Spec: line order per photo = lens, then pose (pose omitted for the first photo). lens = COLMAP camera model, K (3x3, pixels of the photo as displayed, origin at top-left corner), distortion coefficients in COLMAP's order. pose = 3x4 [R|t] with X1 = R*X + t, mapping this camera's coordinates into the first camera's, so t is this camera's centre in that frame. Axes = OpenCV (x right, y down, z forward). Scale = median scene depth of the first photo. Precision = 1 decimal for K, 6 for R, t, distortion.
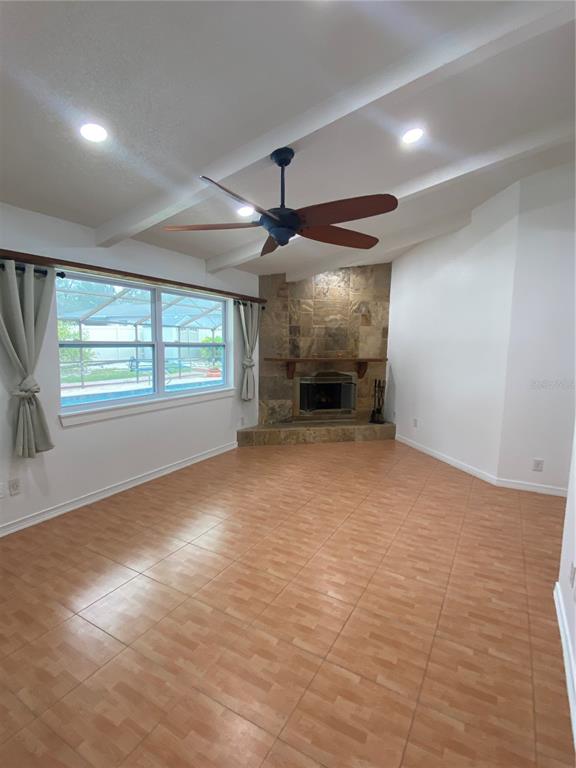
lens RADIAL K [[373.8, 0, 287.8], [0, 373.8, 384.1], [0, 0, 1]] dist [0.013184, -0.007163]
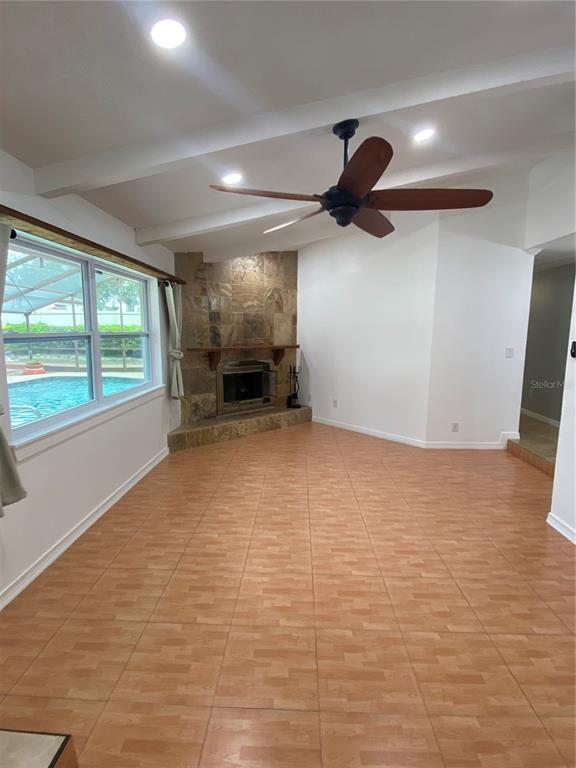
lens RADIAL K [[373.8, 0, 290.9], [0, 373.8, 380.8], [0, 0, 1]] dist [0.013184, -0.007163]
pose [[0.883686, -0.074117, 0.462175, -0.251875], [0.060827, 0.997195, 0.043614, -0.016387], [-0.464111, -0.010429, 0.885716, 0.100832]]
